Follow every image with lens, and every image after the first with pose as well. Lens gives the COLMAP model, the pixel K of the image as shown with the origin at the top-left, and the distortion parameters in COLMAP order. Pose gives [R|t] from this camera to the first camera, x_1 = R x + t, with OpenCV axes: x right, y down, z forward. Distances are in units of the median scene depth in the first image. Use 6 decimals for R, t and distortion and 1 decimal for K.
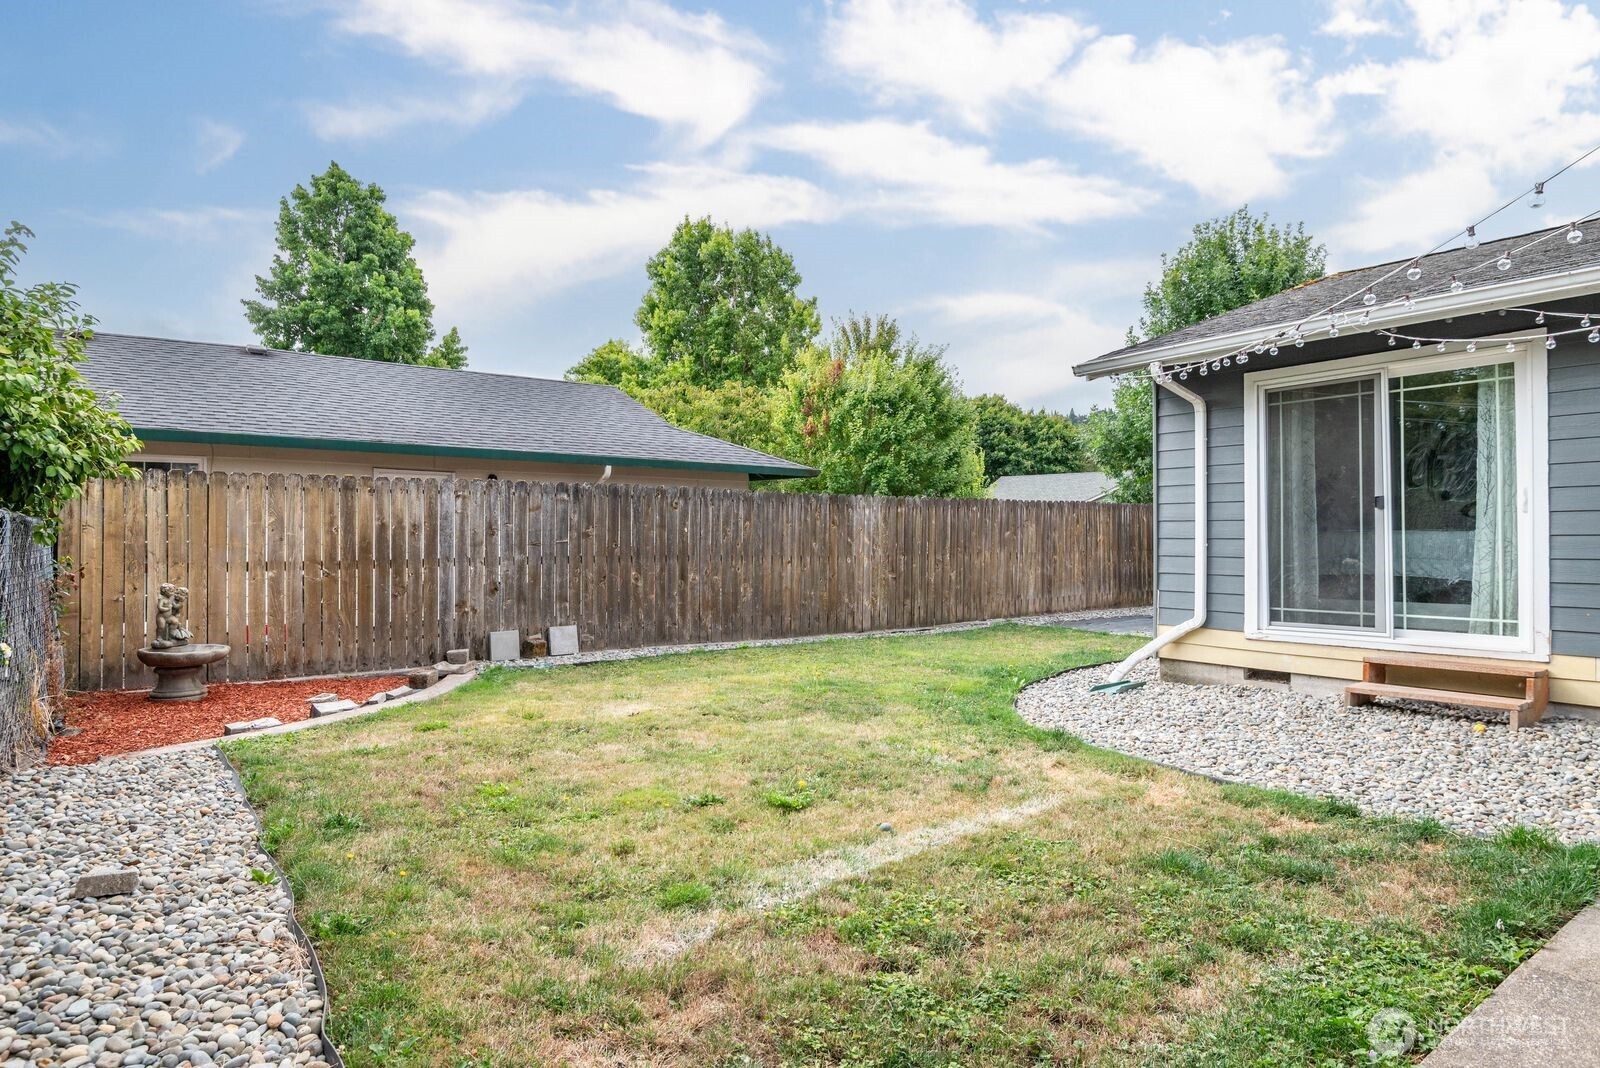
lens RADIAL K [[900.5, 0, 797.8], [0, 900.5, 526.9], [0, 0, 1]] dist [-0.001626, -0.001413]
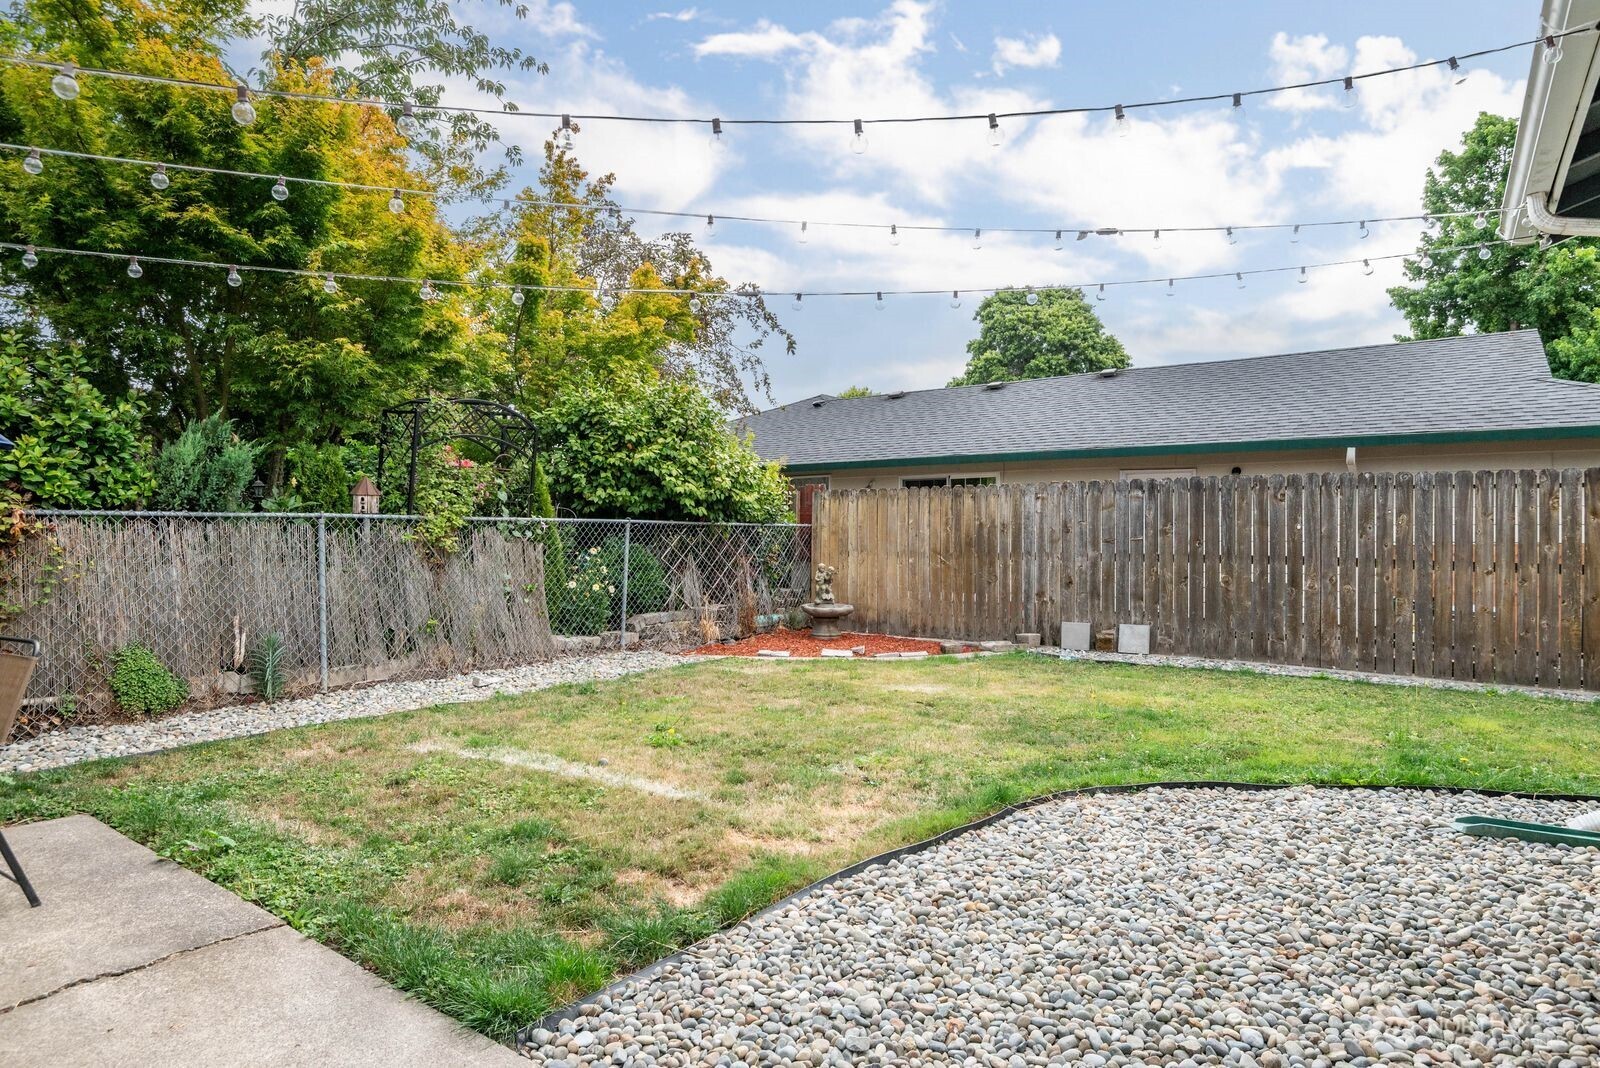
lens RADIAL K [[900.5, 0, 797.8], [0, 900.5, 526.9], [0, 0, 1]] dist [-0.001626, -0.001413]
pose [[0.306828, -0.001076, -0.951764, 0.562099], [0.012005, 0.999924, 0.002740, -0.004264], [0.951689, -0.012267, 0.306818, 0.344668]]
